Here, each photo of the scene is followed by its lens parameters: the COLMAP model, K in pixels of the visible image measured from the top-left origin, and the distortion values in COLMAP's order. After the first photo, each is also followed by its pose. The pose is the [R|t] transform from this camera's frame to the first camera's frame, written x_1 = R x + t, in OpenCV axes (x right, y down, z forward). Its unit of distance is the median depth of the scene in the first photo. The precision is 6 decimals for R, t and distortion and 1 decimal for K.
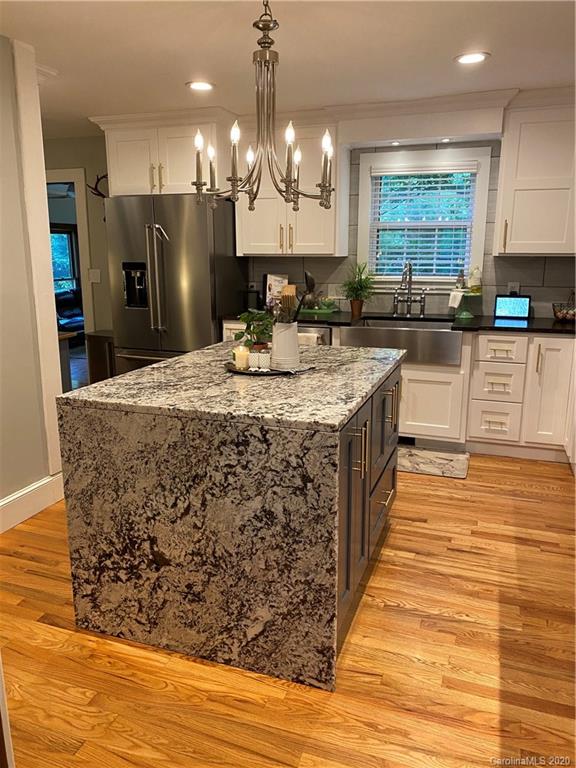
lens RADIAL K [[573.4, 0, 286.9], [0, 573.4, 380.7], [0, 0, 1]] dist [0.050266, -0.004292]
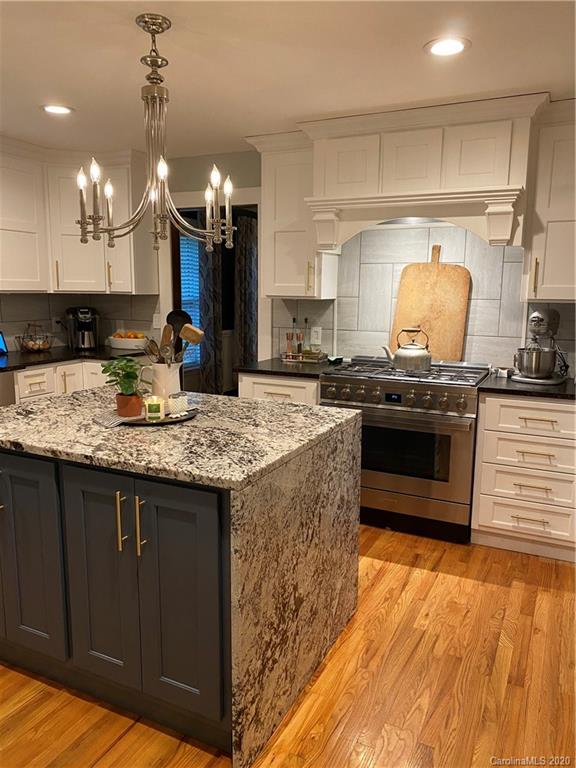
lens RADIAL K [[586.6, 0, 283.2], [0, 586.6, 381.3], [0, 0, 1]] dist [0.030395, -0.003026]
pose [[0.116048, -0.155851, 0.980940, -0.535159], [0.210349, 0.969067, 0.129080, -0.088743], [-0.970714, 0.191360, 0.145241, 0.377971]]
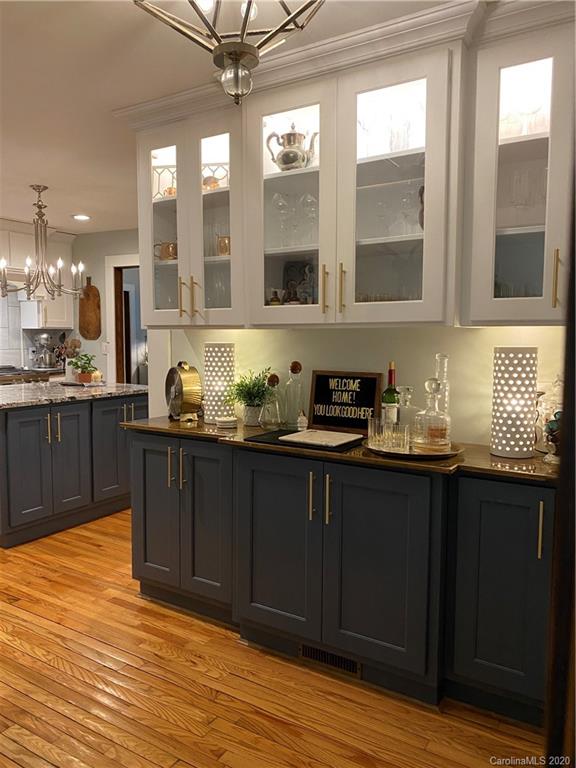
lens RADIAL K [[579.6, 0, 284.2], [0, 579.6, 379.7], [0, 0, 1]] dist [0.072912, -0.134643]
pose [[-0.977610, -0.023987, 0.209053, -0.623897], [0.039435, 0.954995, 0.293988, -0.301492], [-0.206697, 0.295650, -0.932667, 1.410127]]
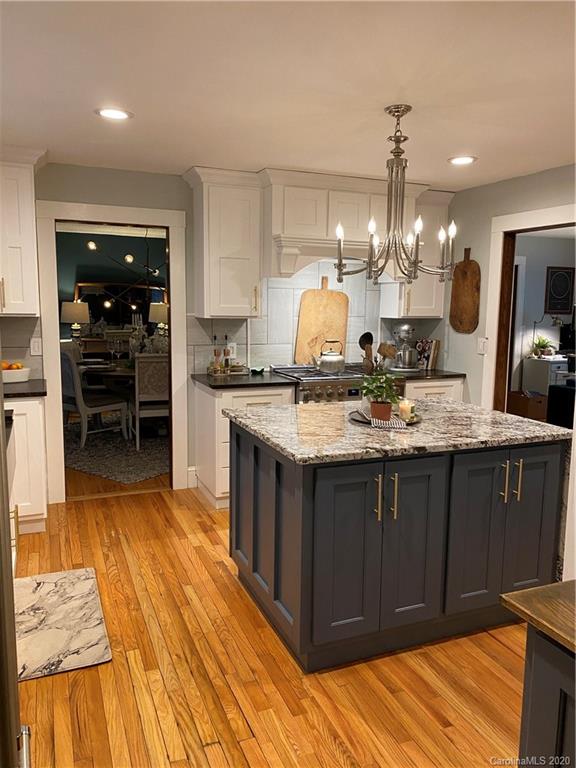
lens RADIAL K [[579.6, 0, 284.2], [0, 579.6, 379.7], [0, 0, 1]] dist [0.072912, -0.134643]
pose [[-0.670212, -0.104827, 0.734729, -0.424688], [0.151151, 0.949947, 0.273412, -0.251913], [-0.726615, 0.294299, -0.620821, 1.057809]]
